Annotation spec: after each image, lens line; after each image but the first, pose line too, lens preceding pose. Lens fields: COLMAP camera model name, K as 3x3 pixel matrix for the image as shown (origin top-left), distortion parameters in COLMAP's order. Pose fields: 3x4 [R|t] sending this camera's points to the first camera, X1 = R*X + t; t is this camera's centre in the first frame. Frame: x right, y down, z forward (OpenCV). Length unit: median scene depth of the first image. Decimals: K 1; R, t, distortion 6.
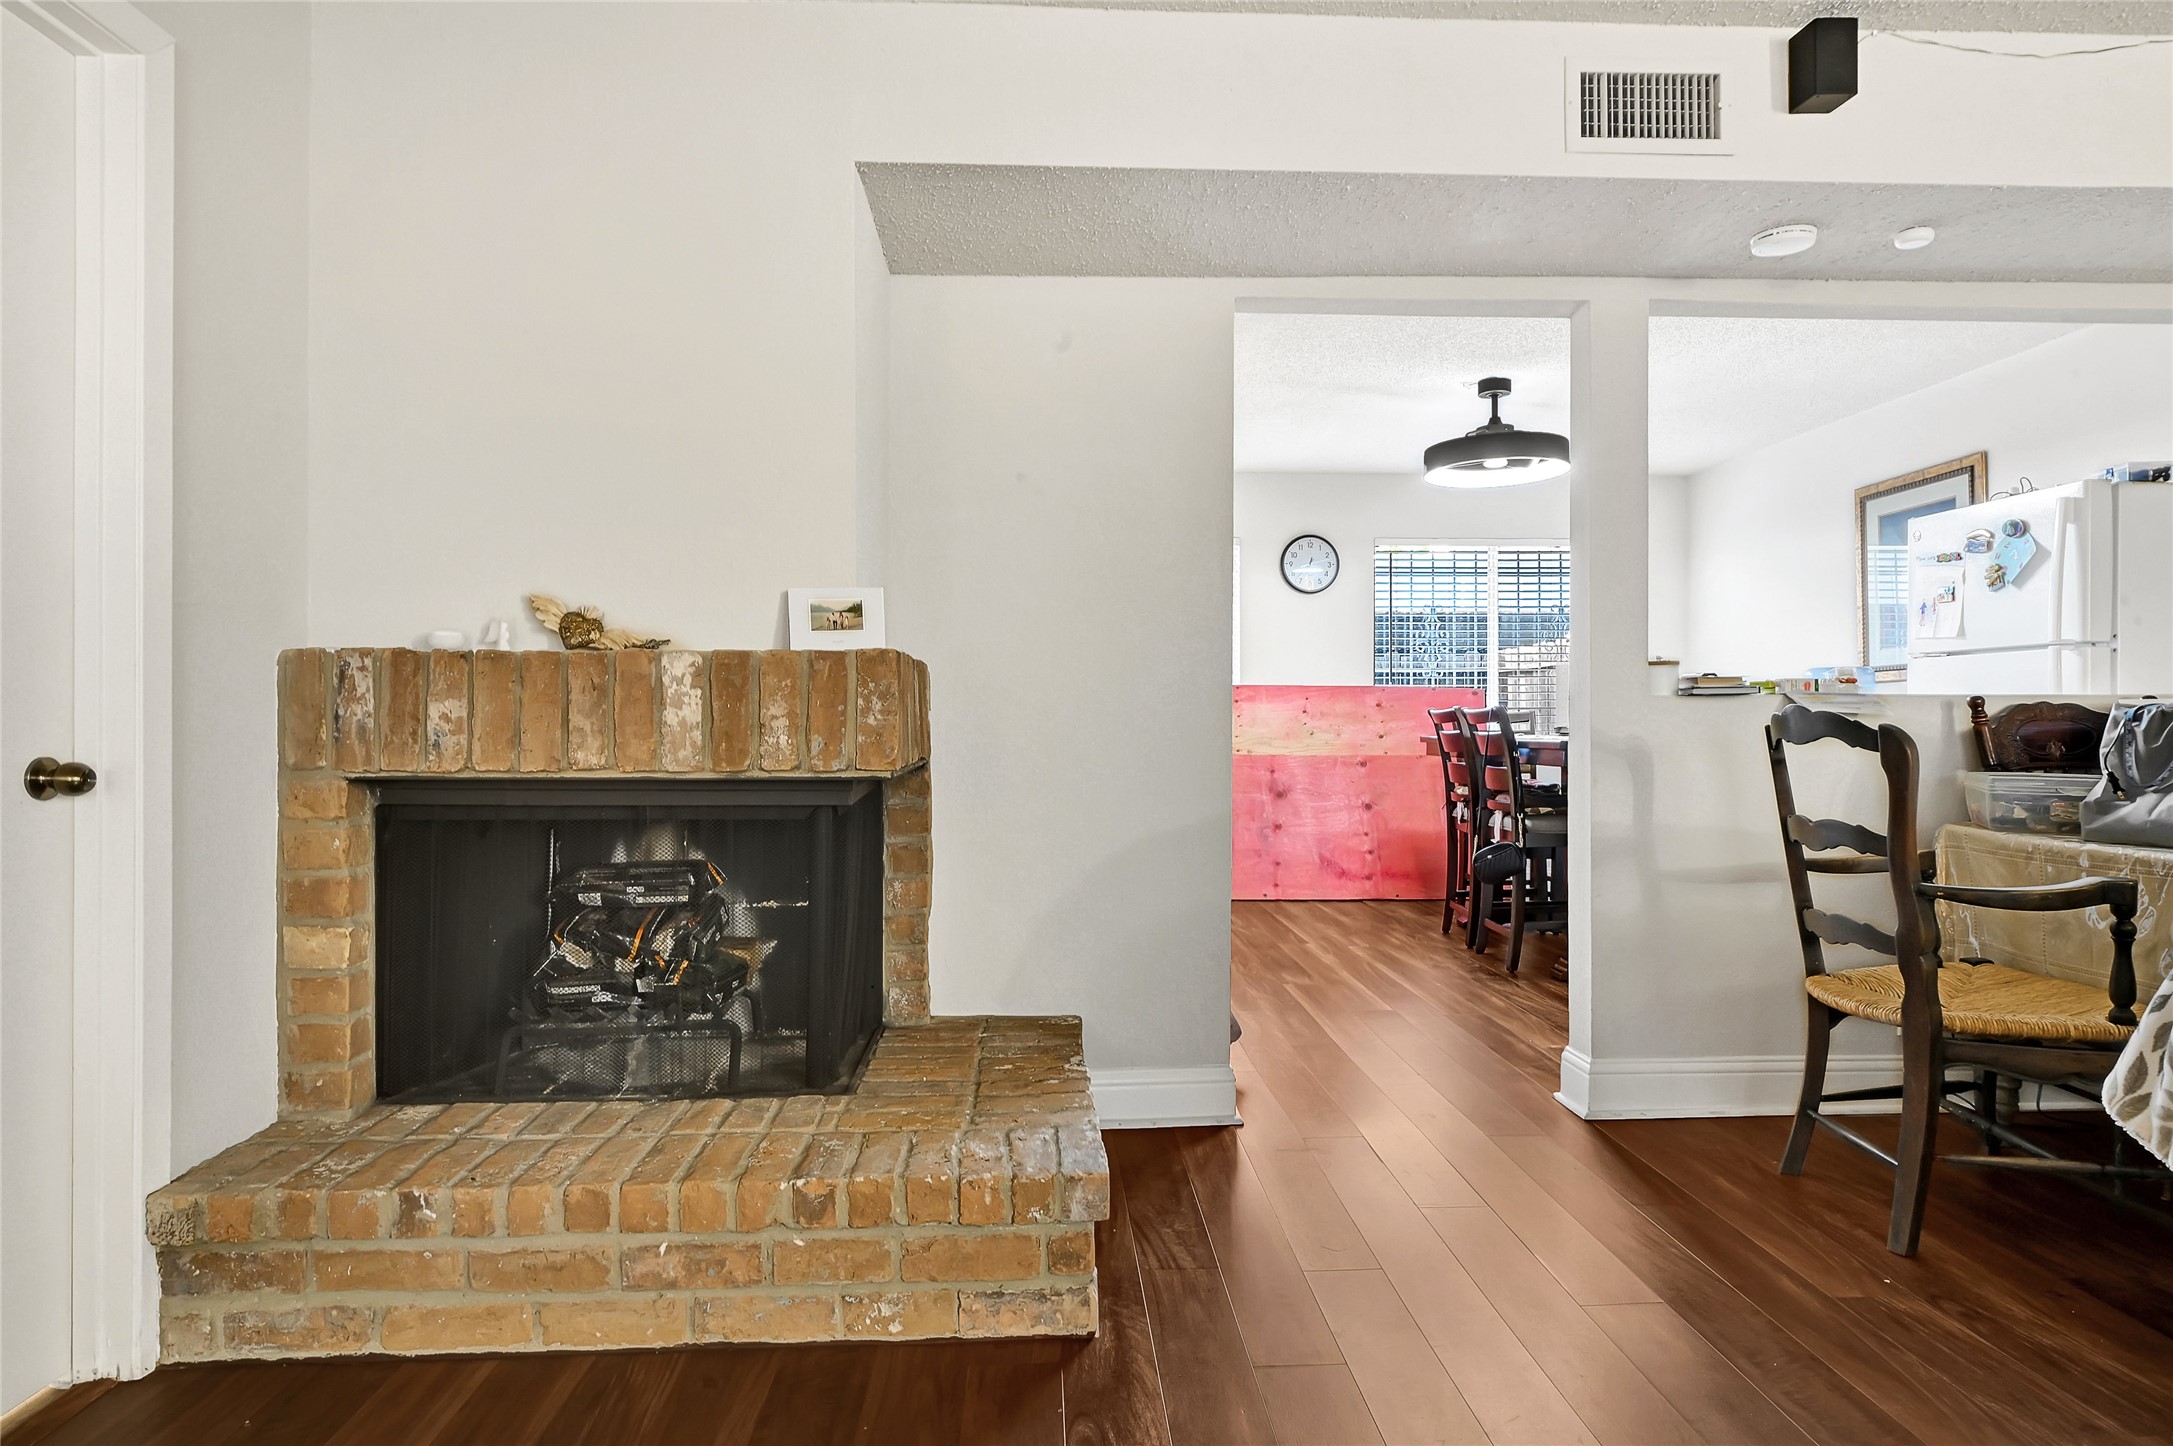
lens RADIAL K [[1207.4, 0, 1092.7], [0, 1207.4, 725.1], [0, 0, 1]] dist [0.002688, -0.001891]
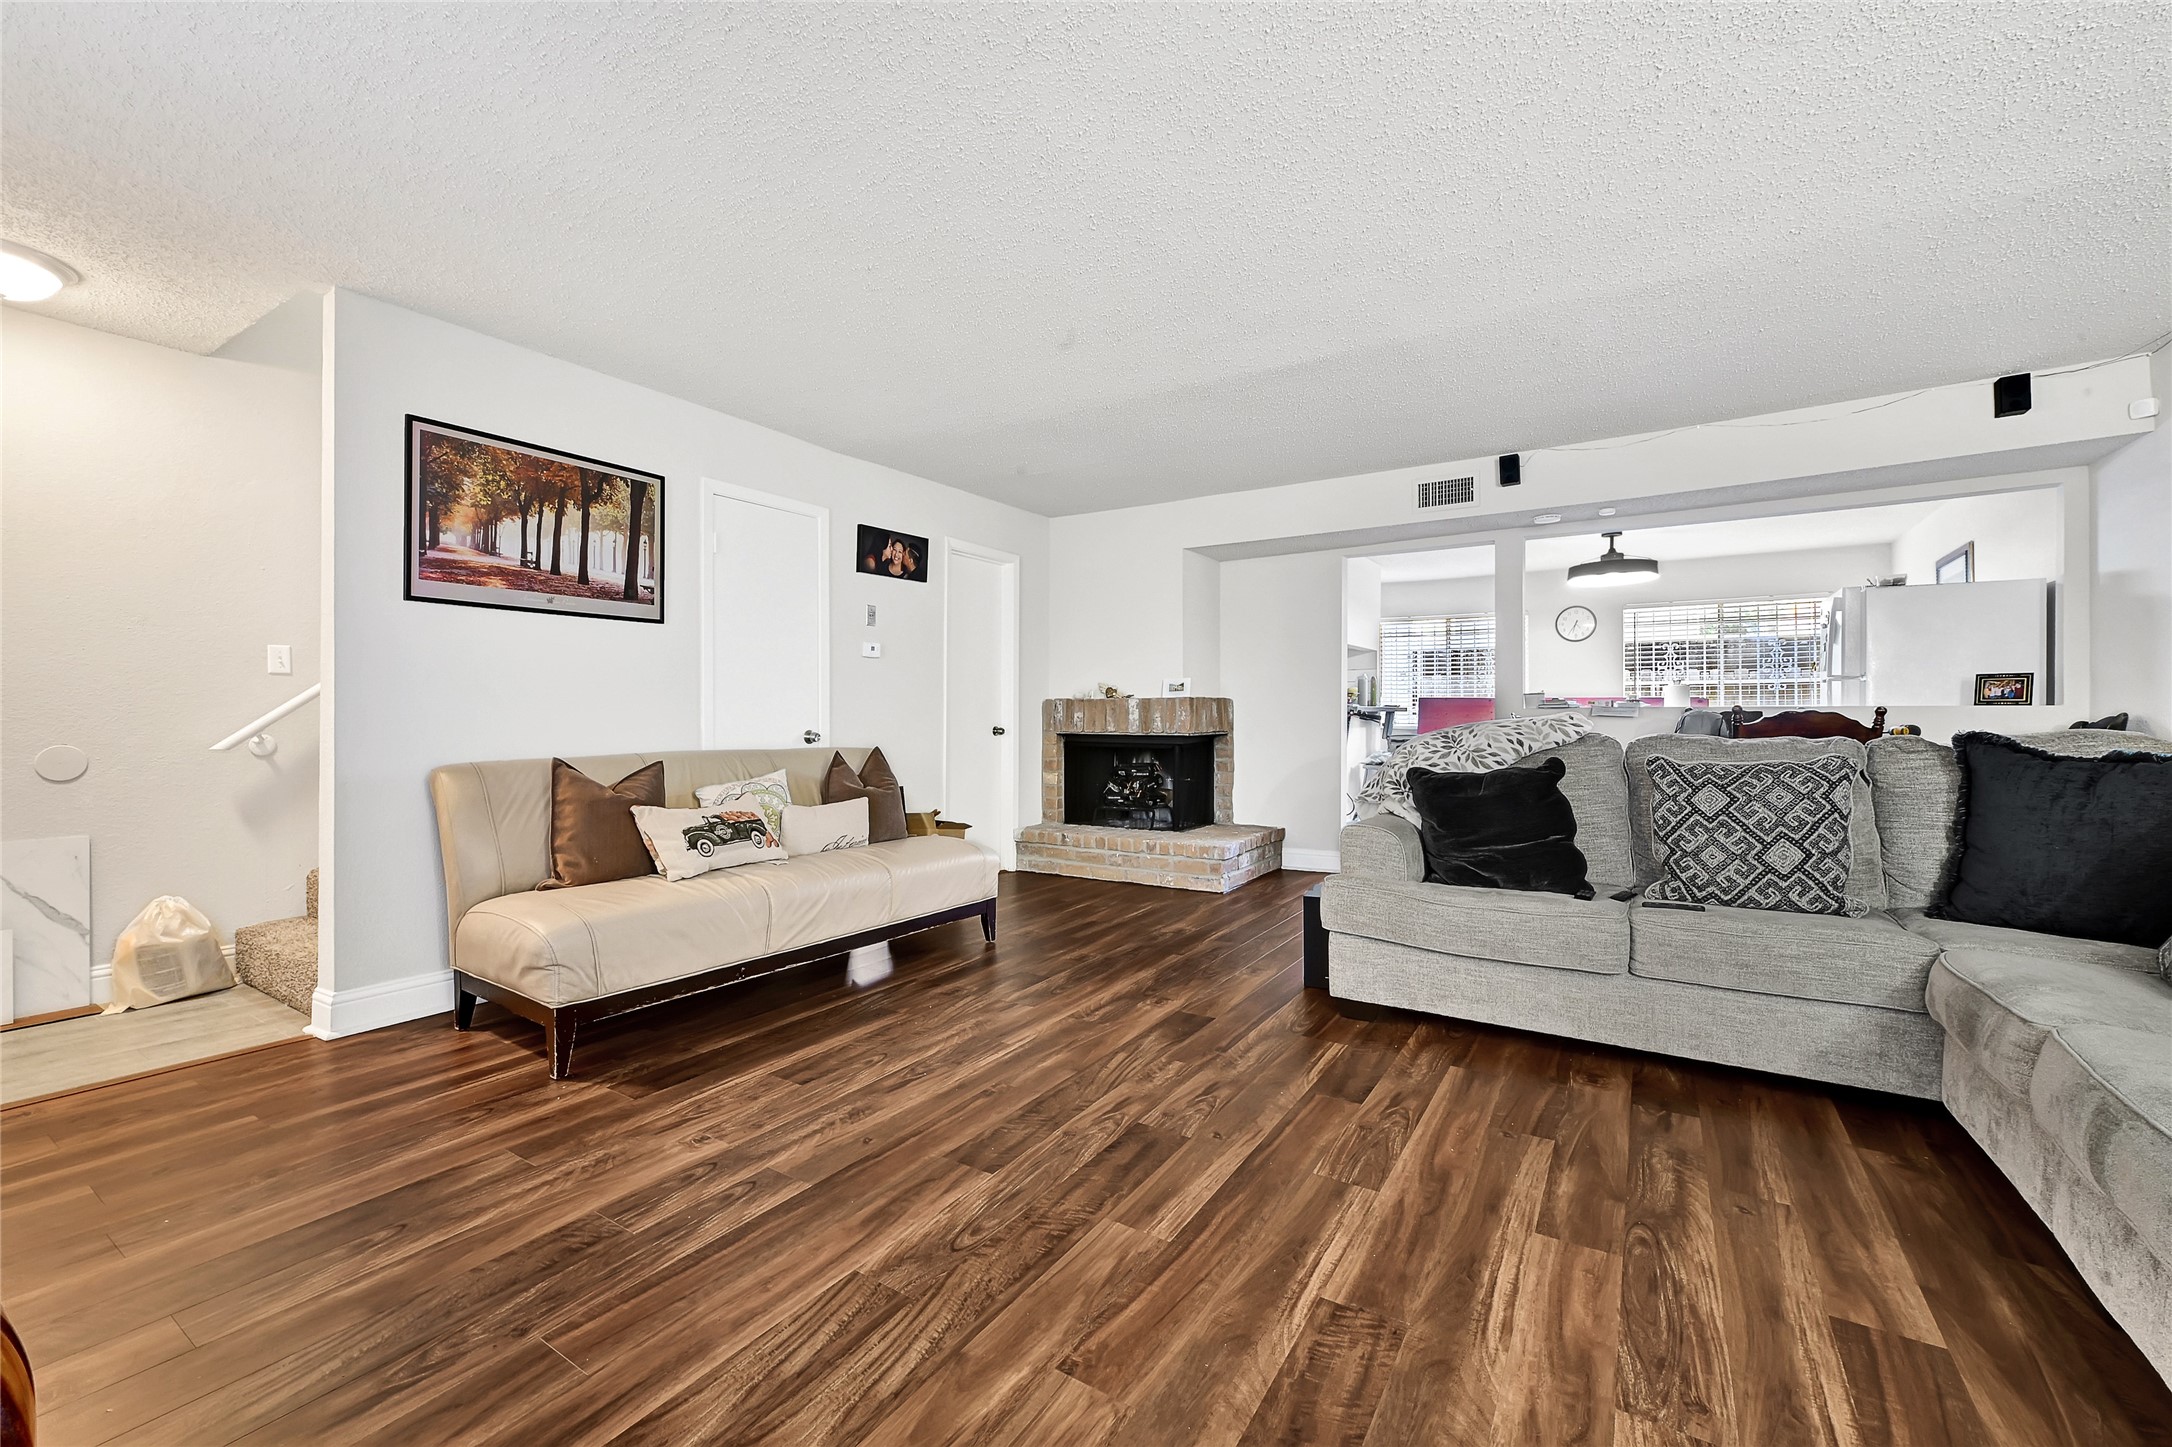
lens RADIAL K [[891.0, 0, 1070.3], [0, 891.0, 718.2], [0, 0, 1]] dist [0.000585, 0.000039]
pose [[0.811442, 0.001489, -0.584431, 0.601711], [-0.003057, 0.999994, -0.001696, 0.000341], [0.584425, 0.003163, 0.811442, -0.710687]]
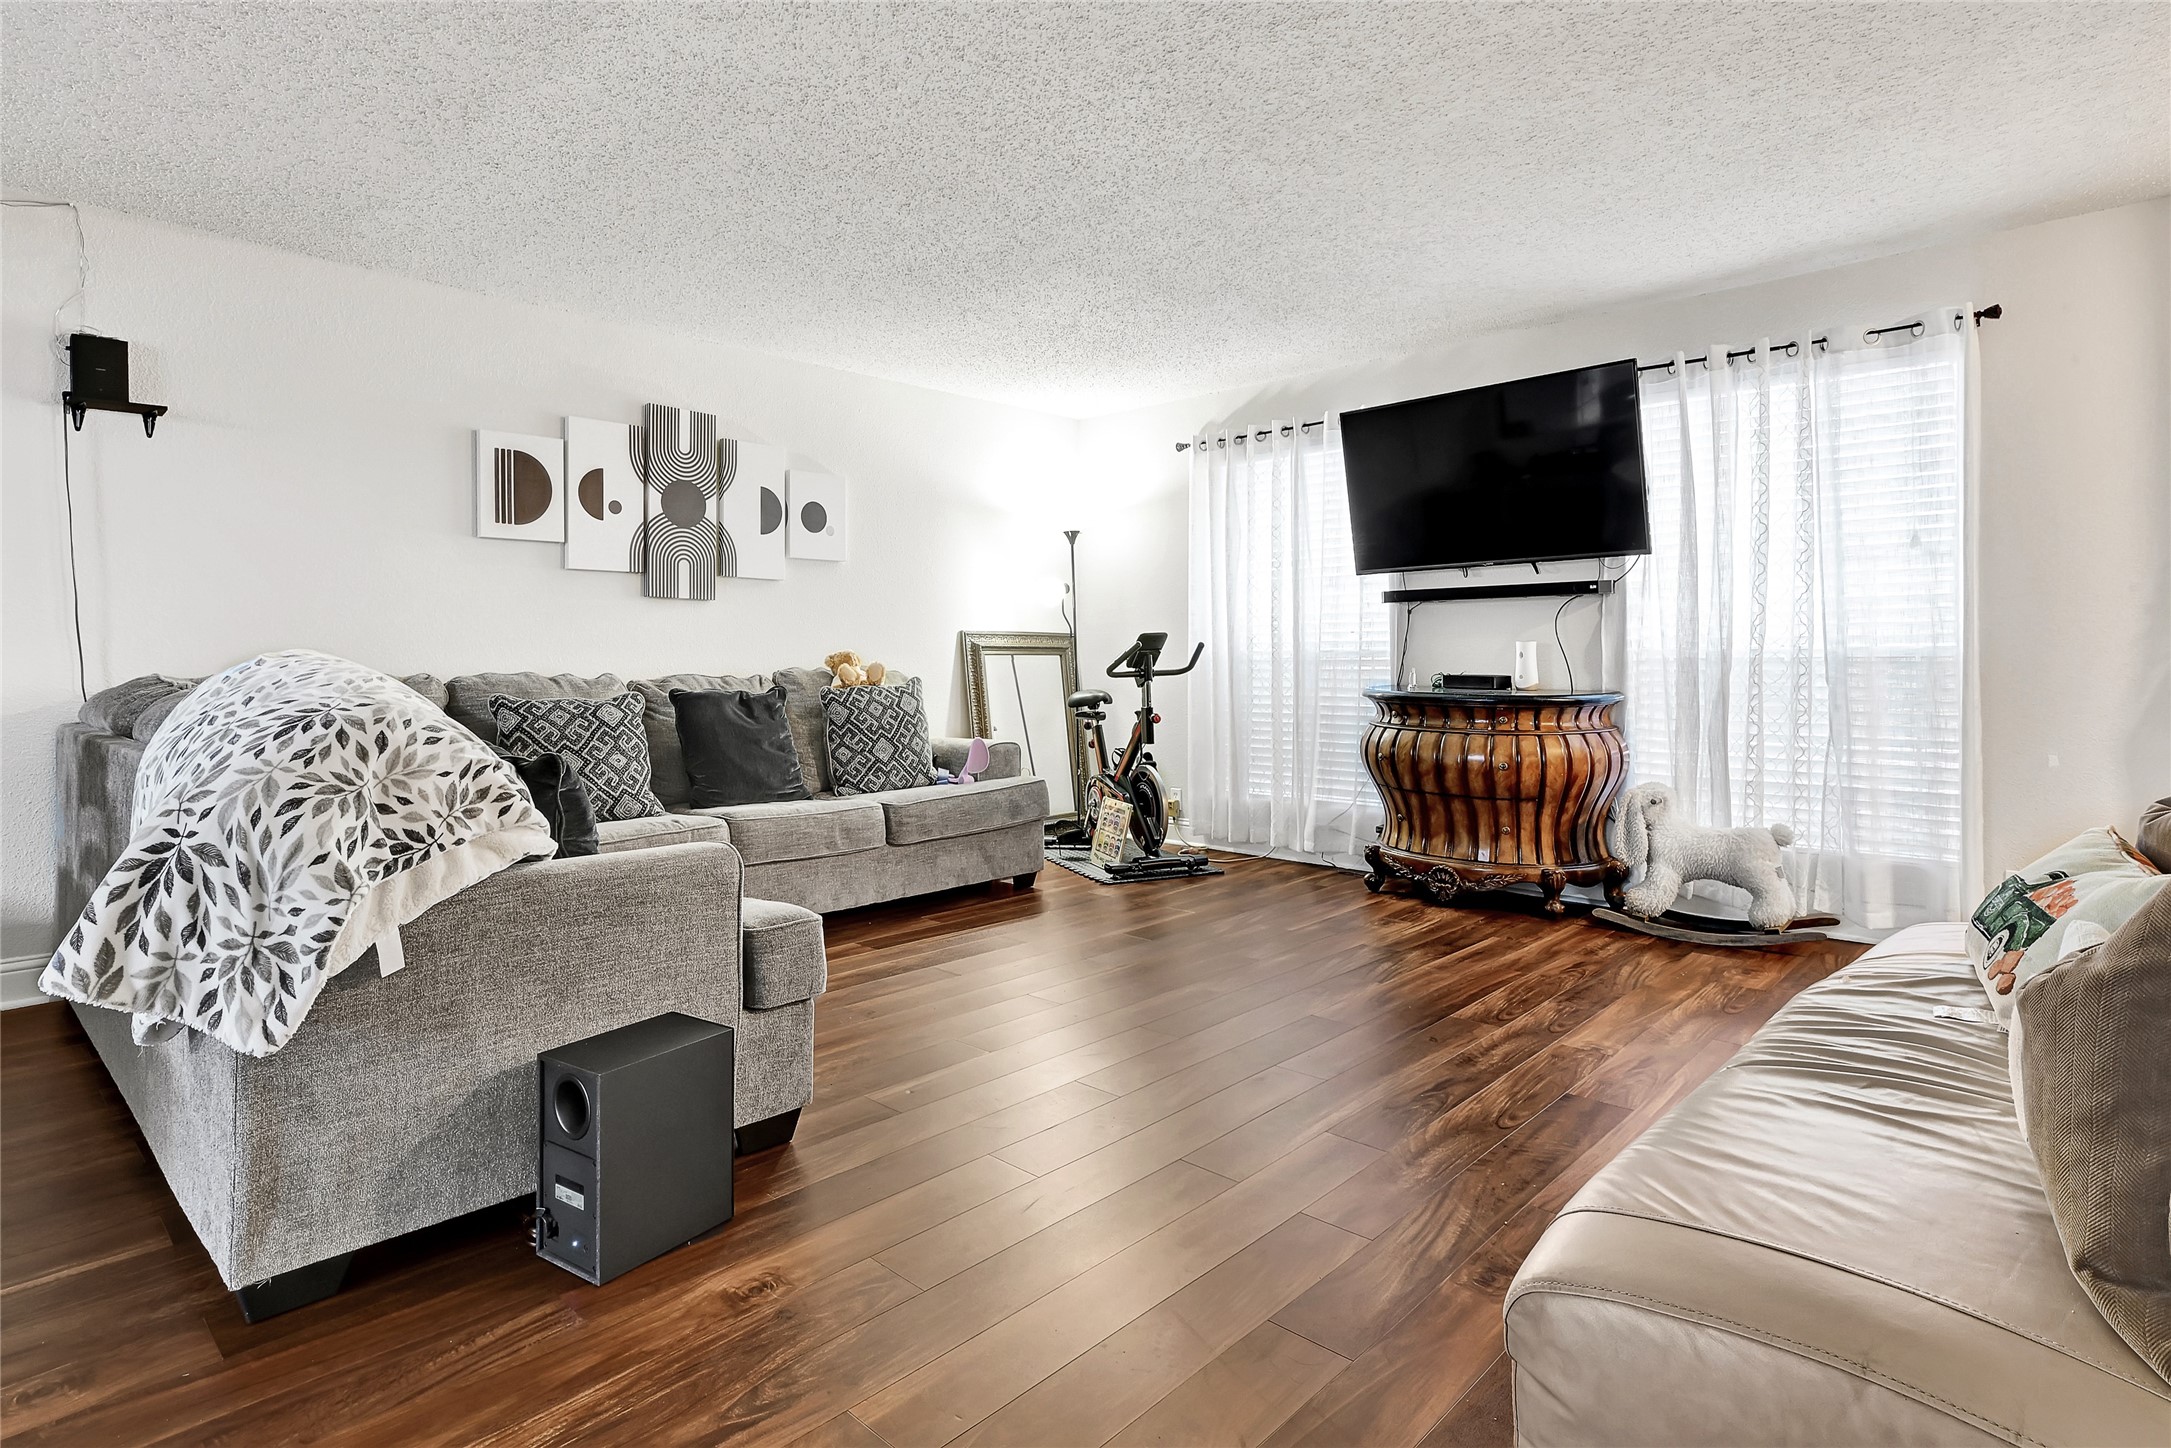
lens RADIAL K [[1121.6, 0, 1090.2], [0, 1121.6, 642.3], [0, 0, 1]] dist [0.000432, -0.003584]
pose [[-0.692092, 0.015296, 0.721647, -0.230397], [0.010150, 0.999883, -0.011459, -0.000840], [-0.721738, -0.000606, -0.692166, 0.379815]]
